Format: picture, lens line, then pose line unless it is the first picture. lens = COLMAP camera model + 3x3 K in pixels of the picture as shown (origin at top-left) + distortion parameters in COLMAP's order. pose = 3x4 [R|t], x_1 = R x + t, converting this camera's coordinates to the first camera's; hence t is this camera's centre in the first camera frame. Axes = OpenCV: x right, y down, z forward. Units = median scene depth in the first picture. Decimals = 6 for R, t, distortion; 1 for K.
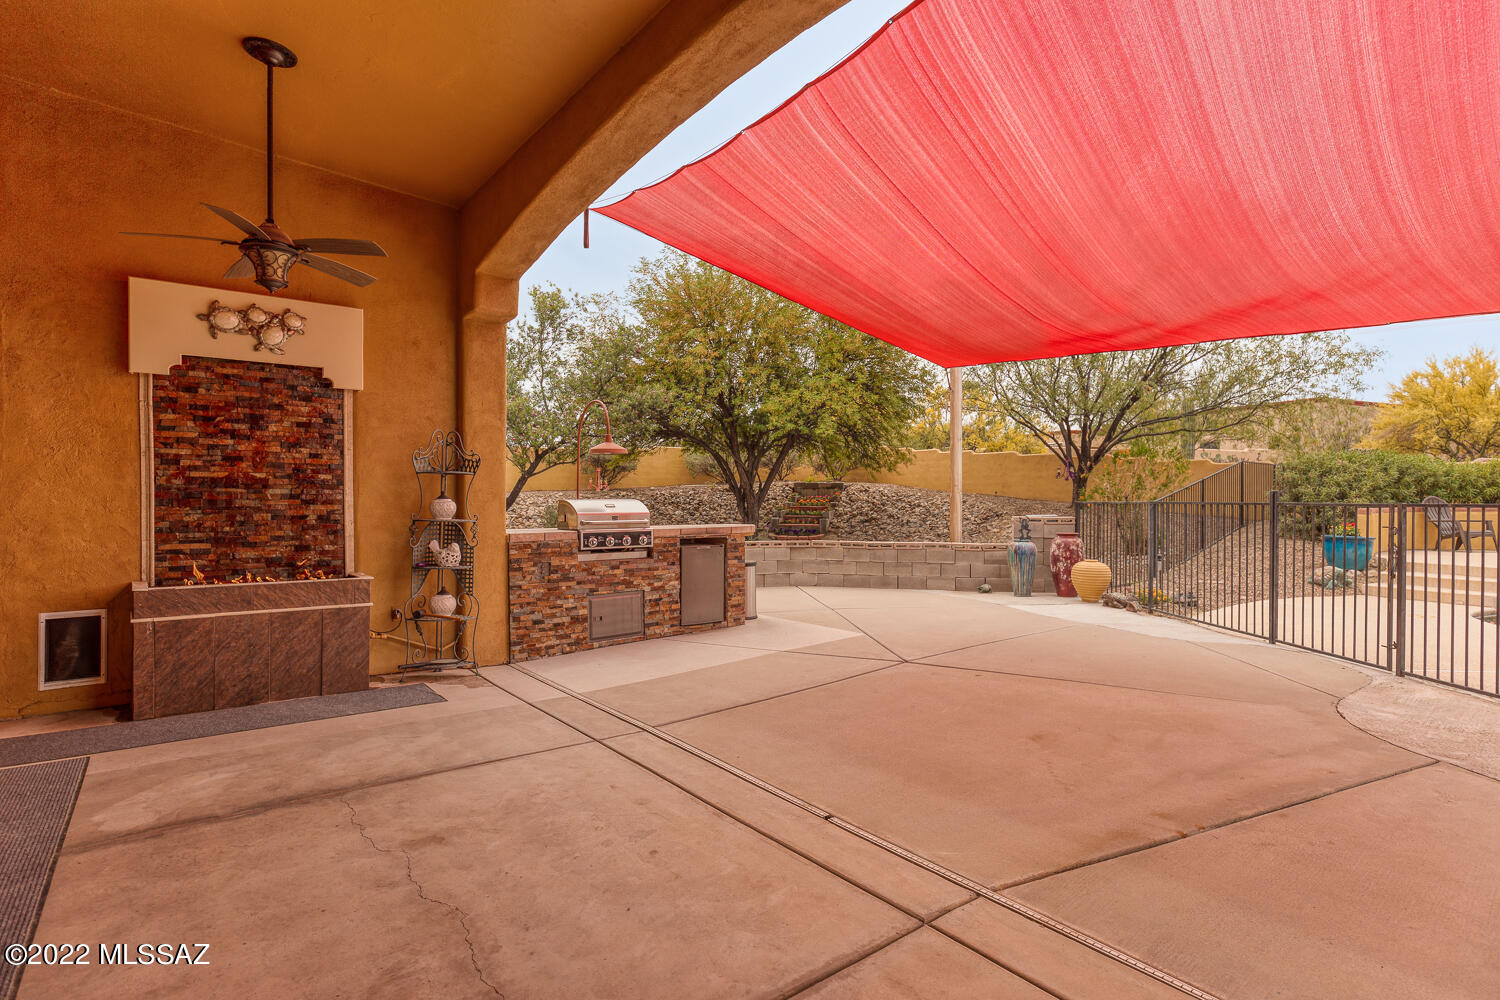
lens RADIAL K [[736.1, 0, 744.6], [0, 736.1, 504.6], [0, 0, 1]] dist [-0.000268, 0.000570]
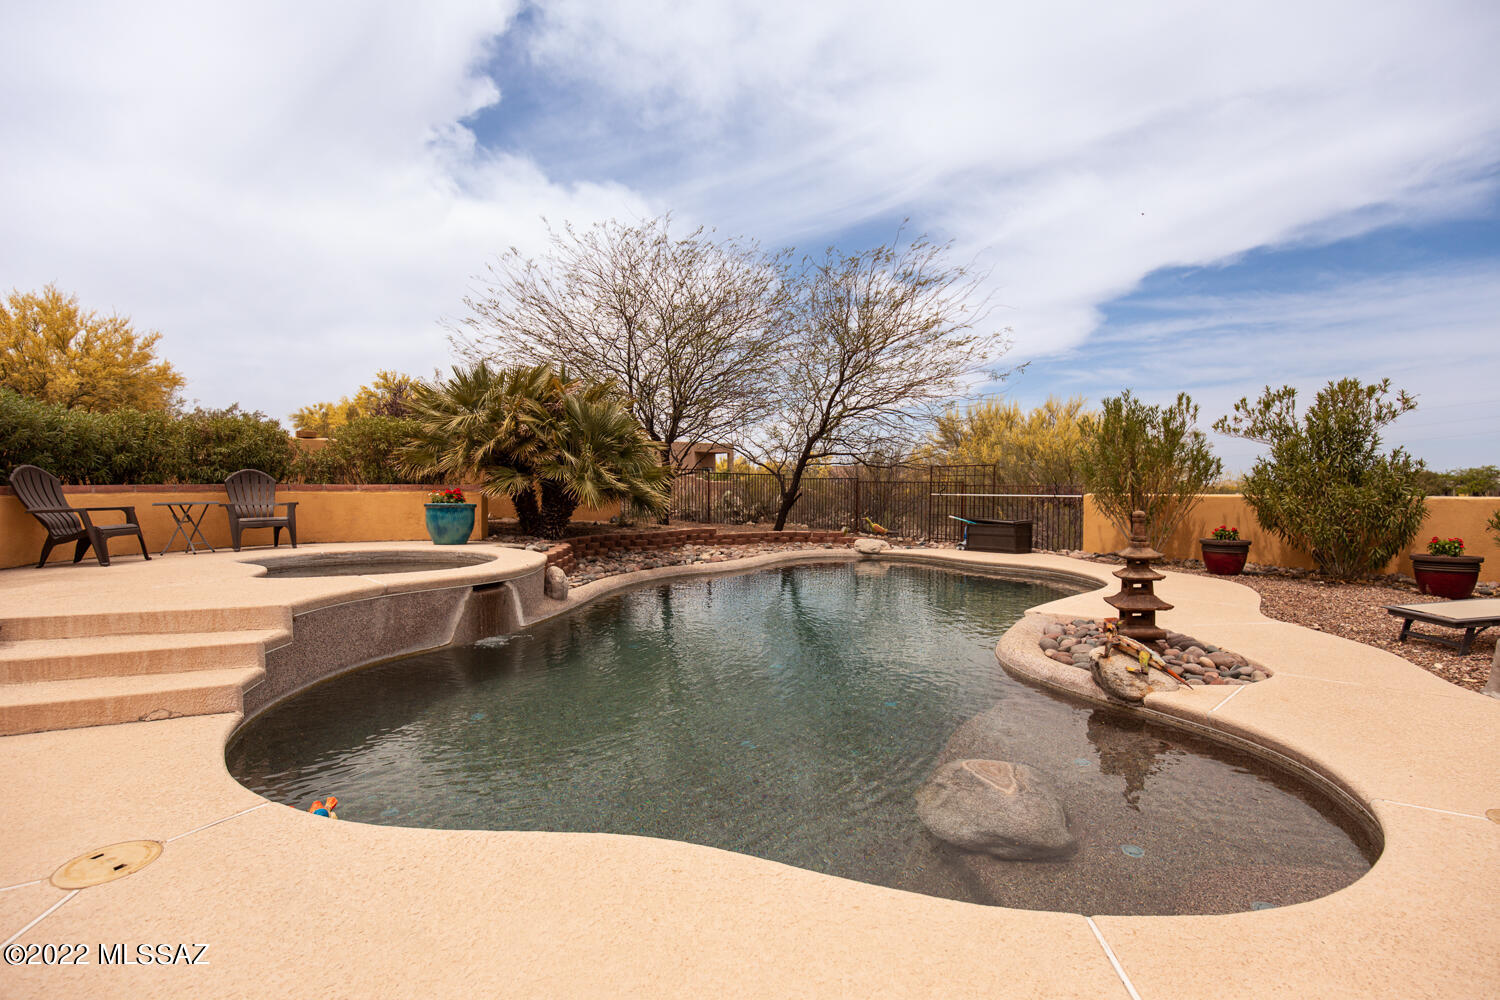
lens RADIAL K [[686.2, 0, 731.2], [0, 686.2, 496.4], [0, 0, 1]] dist [-0.006721, -0.003323]
pose [[-0.020372, -0.014339, 0.999690, 0.869226], [0.012500, 0.999815, 0.014595, 0.020112], [-0.999714, 0.012794, -0.020189, 1.004743]]
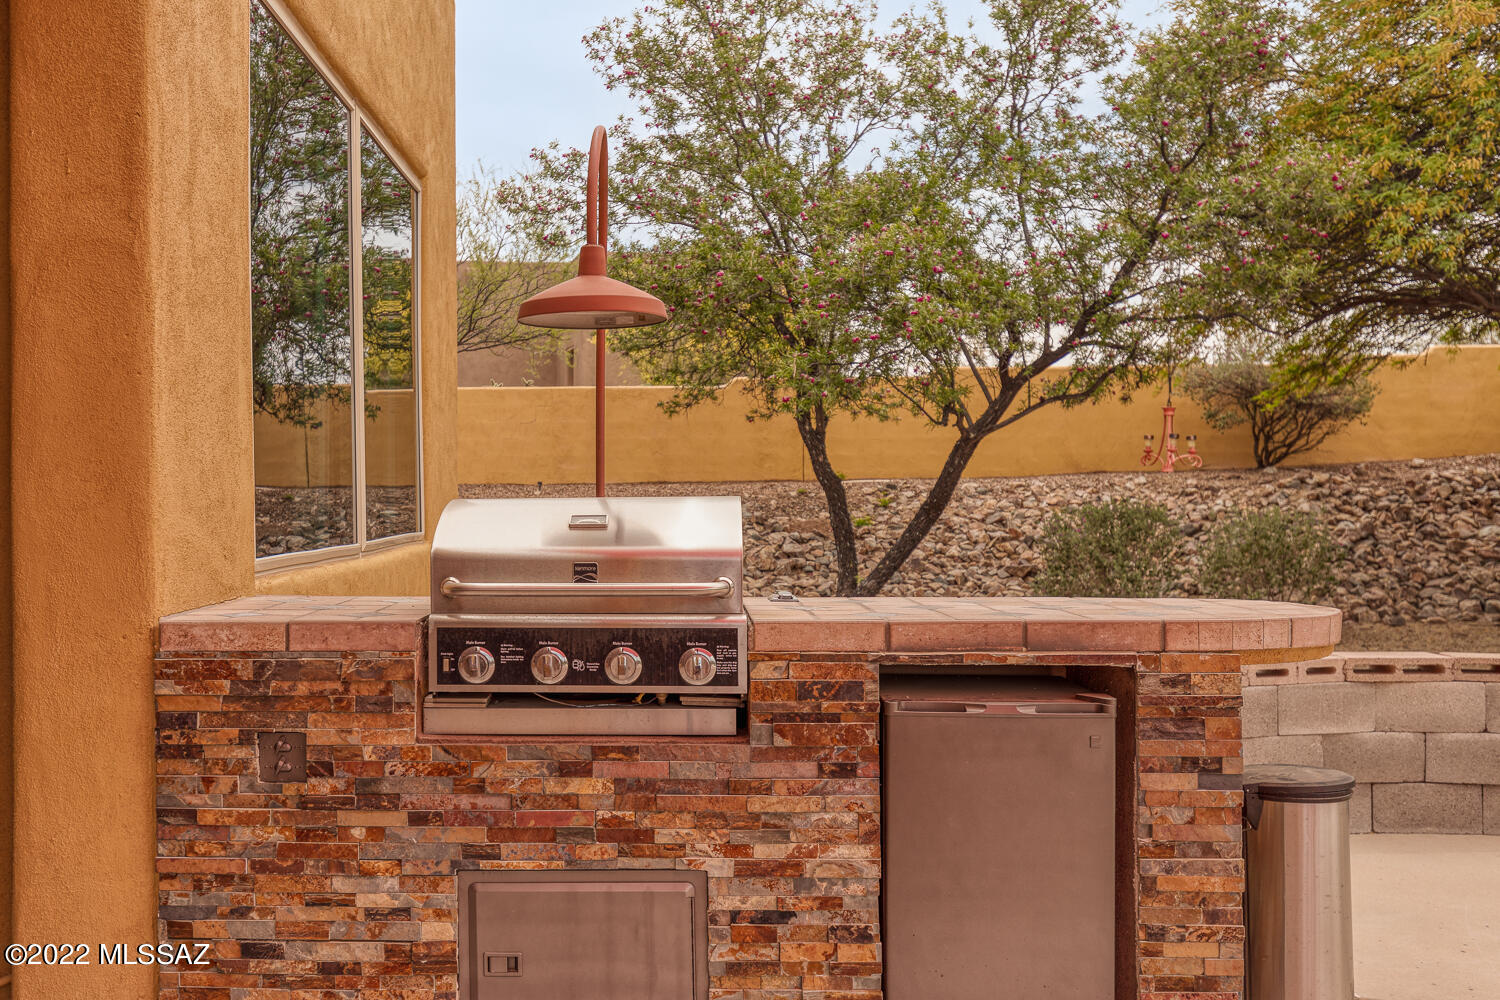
lens RADIAL K [[1494.7, 0, 609.6], [0, 1494.7, 514.3], [0, 0, 1]] dist [0.006839, 0.000000]
pose [[0.758550, 0.006257, -0.651585, 0.179557], [-0.001871, 0.999971, 0.007425, -0.005803], [0.651613, -0.004413, 0.758539, 0.676268]]
